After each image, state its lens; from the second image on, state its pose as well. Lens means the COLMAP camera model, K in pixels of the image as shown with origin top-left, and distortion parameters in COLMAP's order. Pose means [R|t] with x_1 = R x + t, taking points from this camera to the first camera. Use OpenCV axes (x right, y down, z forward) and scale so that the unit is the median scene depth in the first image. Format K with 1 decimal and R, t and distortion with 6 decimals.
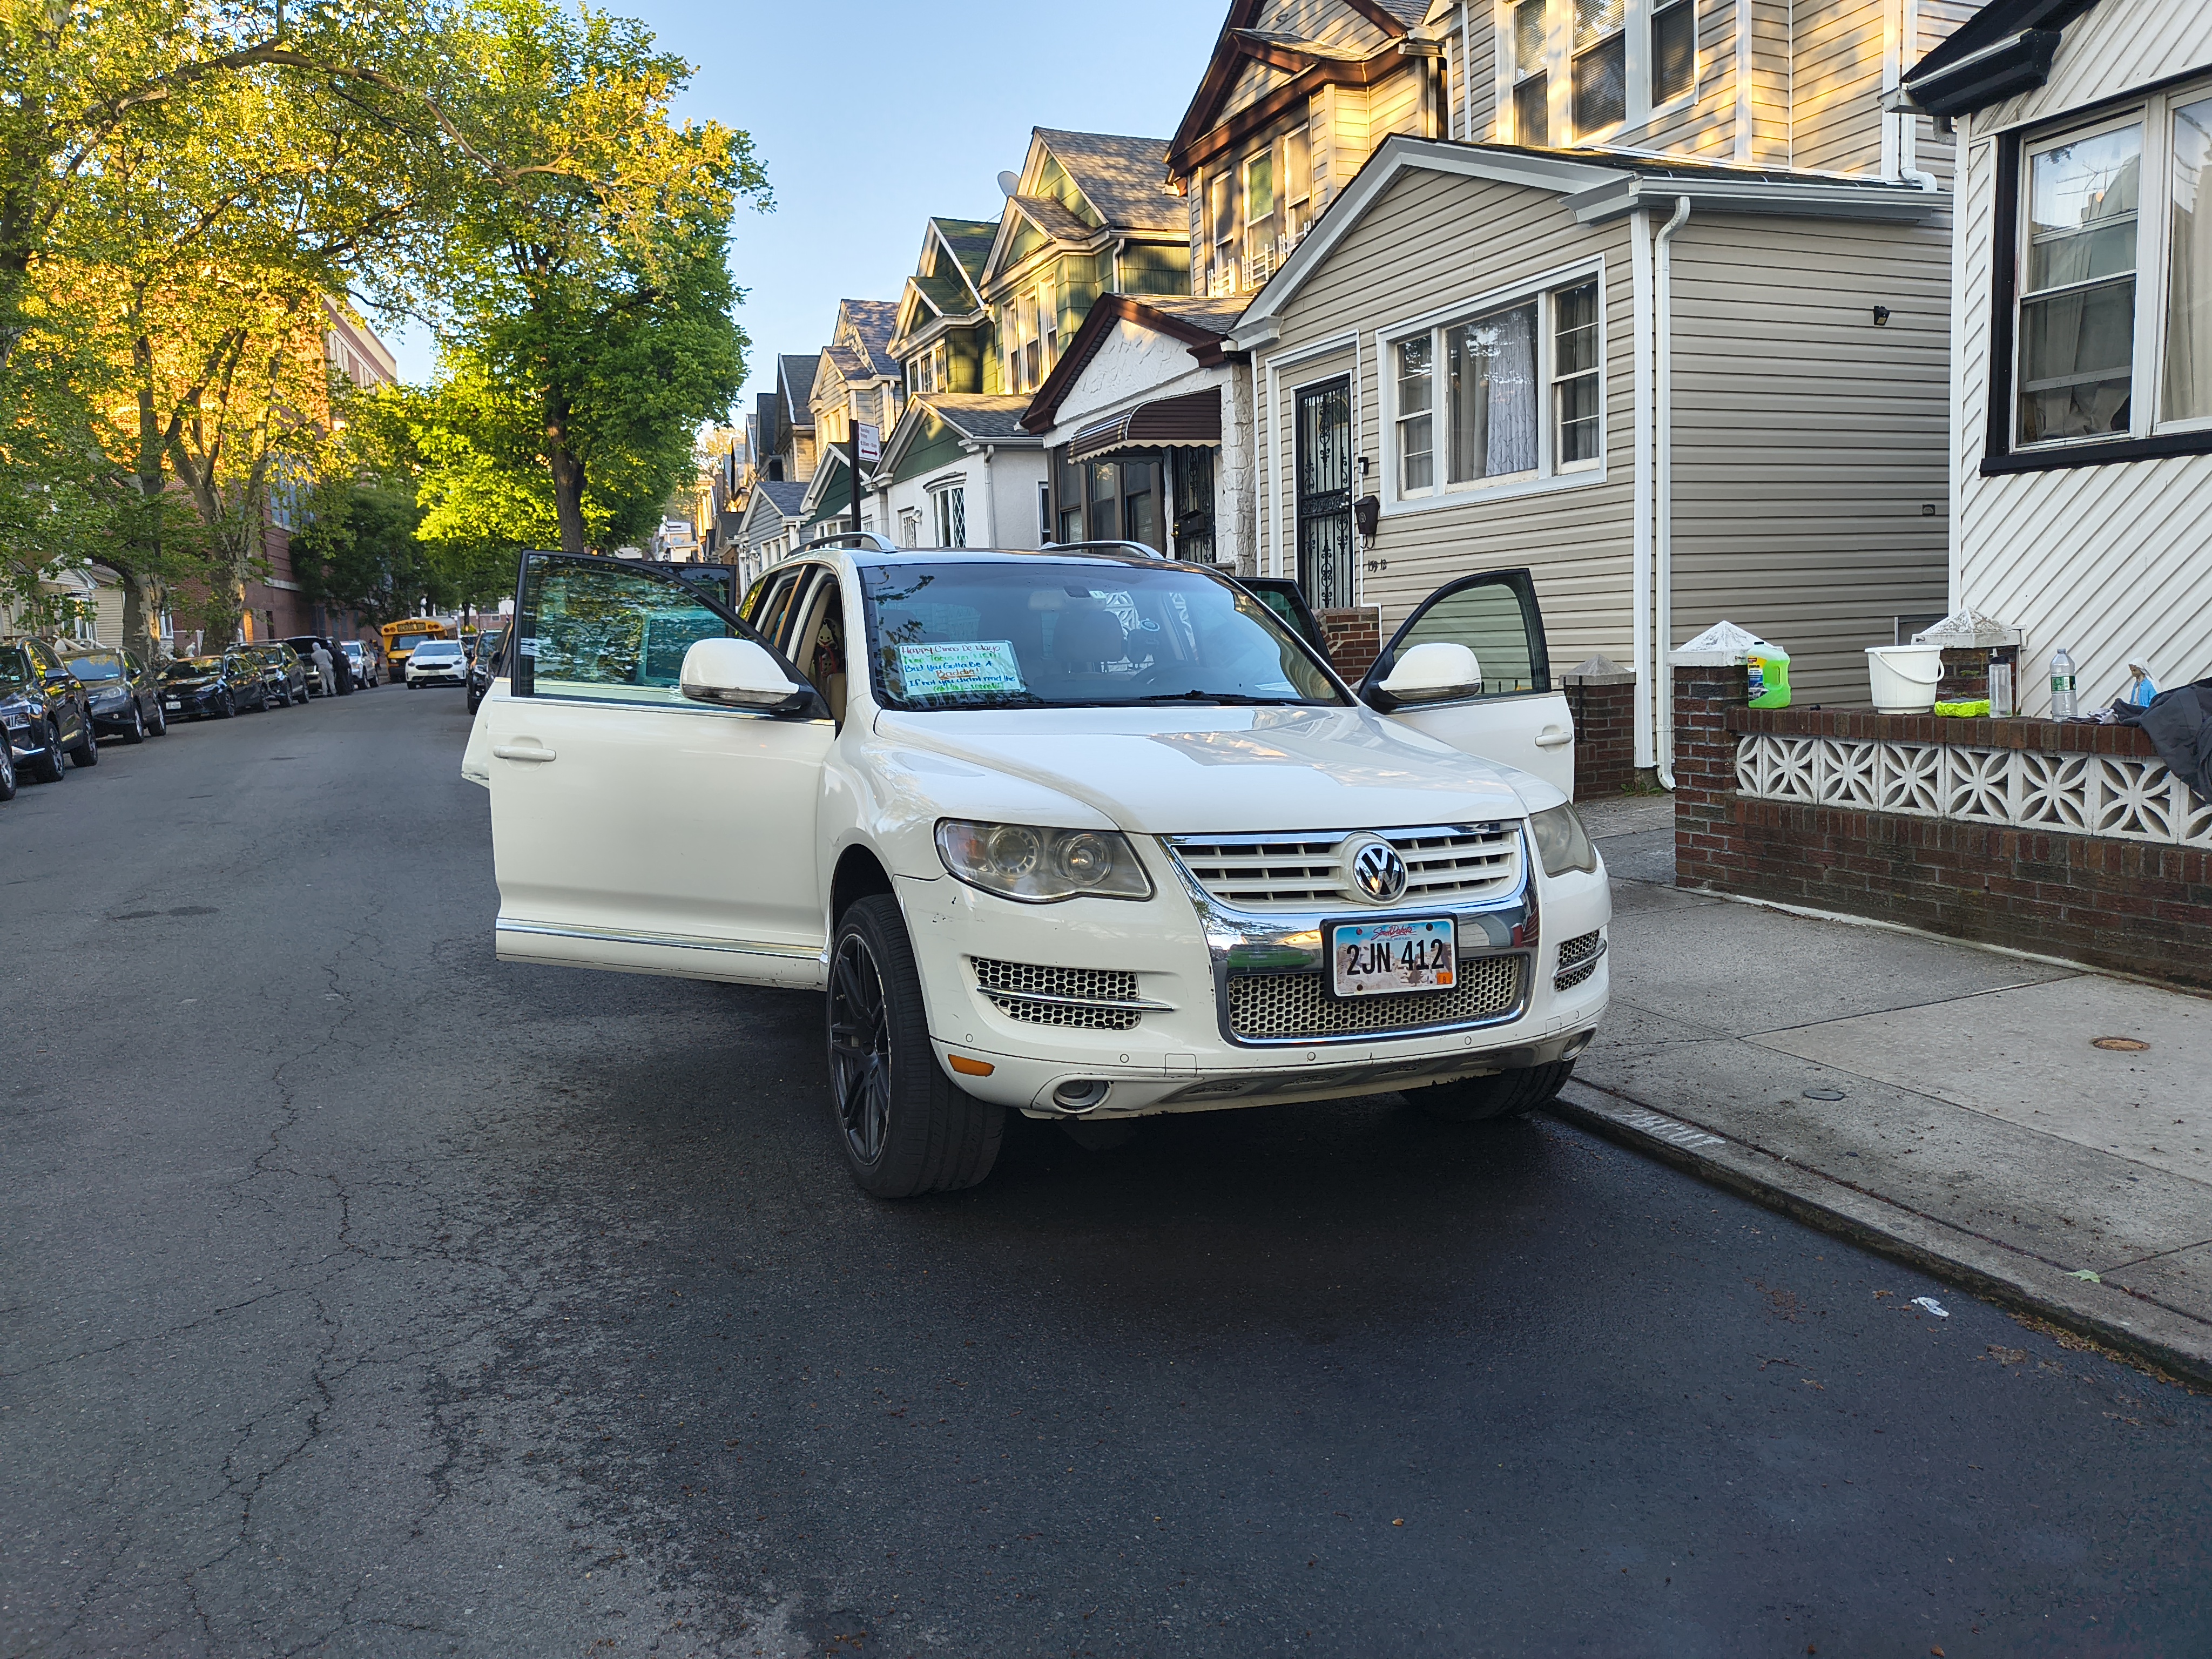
lens RADIAL K [[1613.0, 0, 1080.0], [0, 1613.0, 818.1], [0, 0, 1]] dist [0.058985, -0.075921]
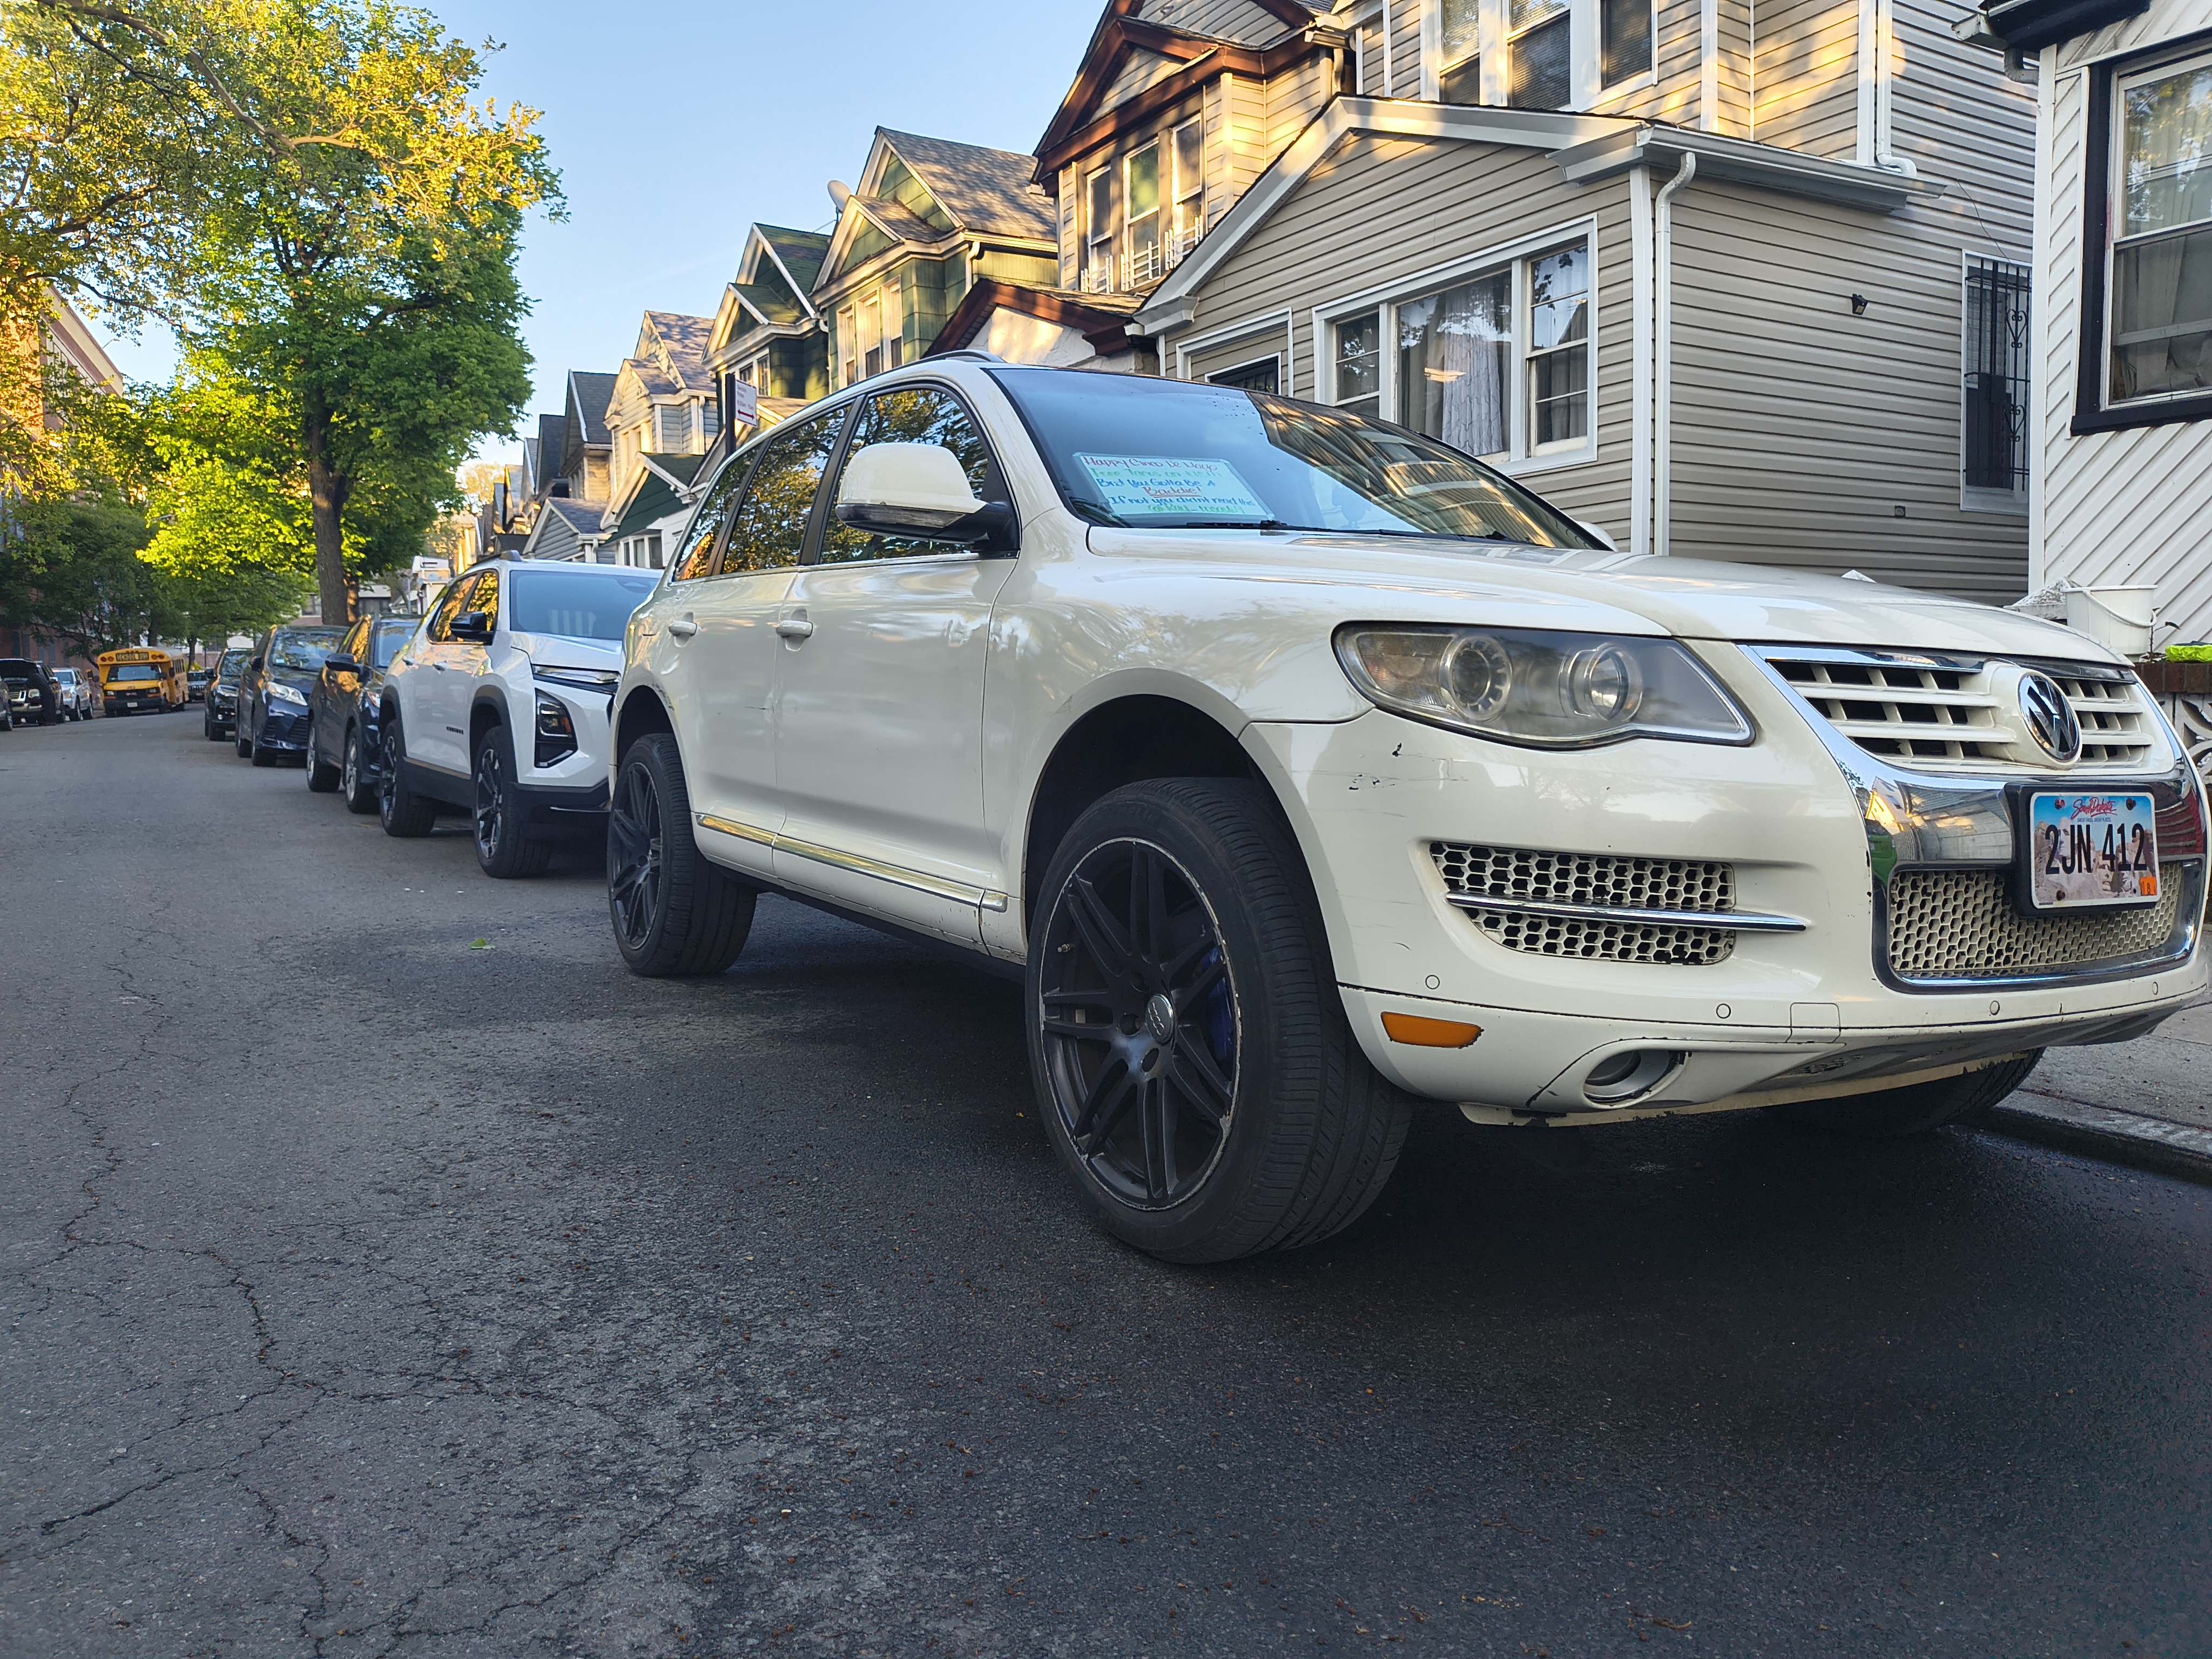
lens RADIAL K [[1621.4, 0, 1092.4], [0, 1621.4, 802.9], [0, 0, 1]] dist [0.014684, -0.011207]
pose [[0.988678, 0.014243, 0.149377, -0.096919], [-0.007008, 0.998782, -0.048849, 0.035003], [-0.149891, 0.047249, 0.987573, 0.150804]]
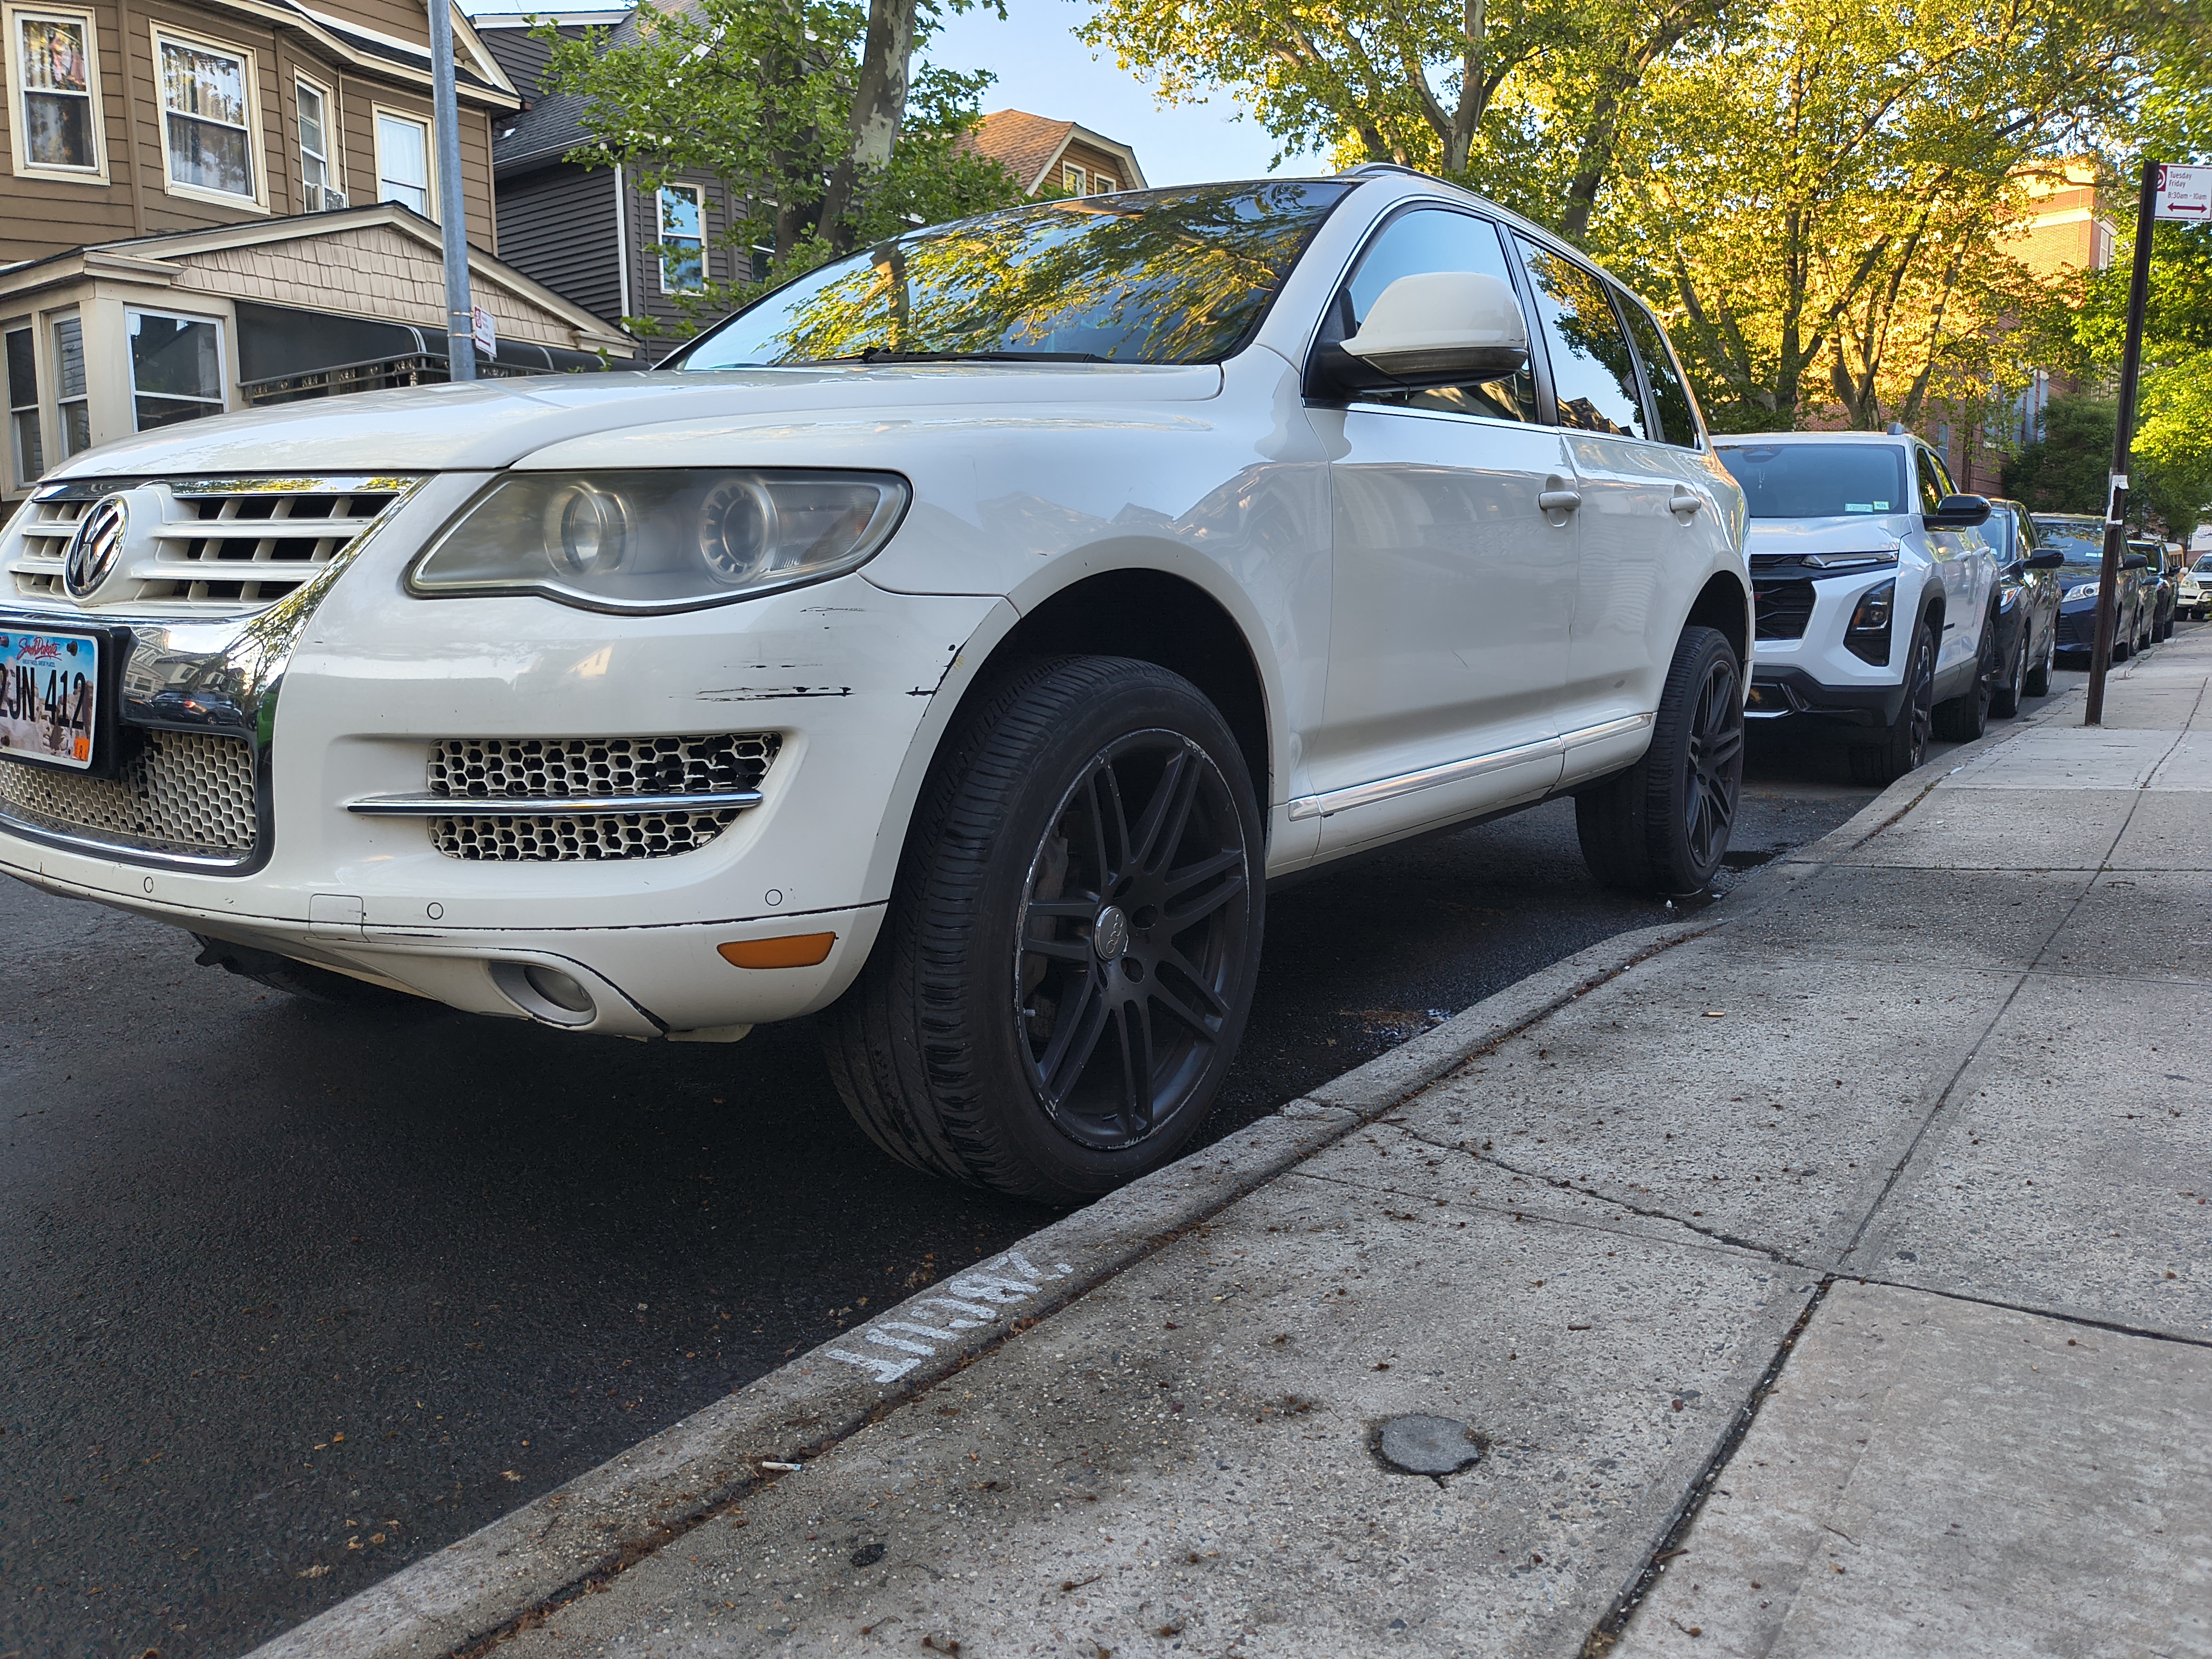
lens RADIAL K [[1613.0, 0, 1080.0], [0, 1613.0, 818.1], [0, 0, 1]] dist [0.058985, -0.075921]
pose [[0.534113, 0.132025, -0.835040, 0.294035], [-0.102161, 0.990572, 0.091271, 0.013849], [0.839218, 0.036560, 0.542565, 0.343693]]
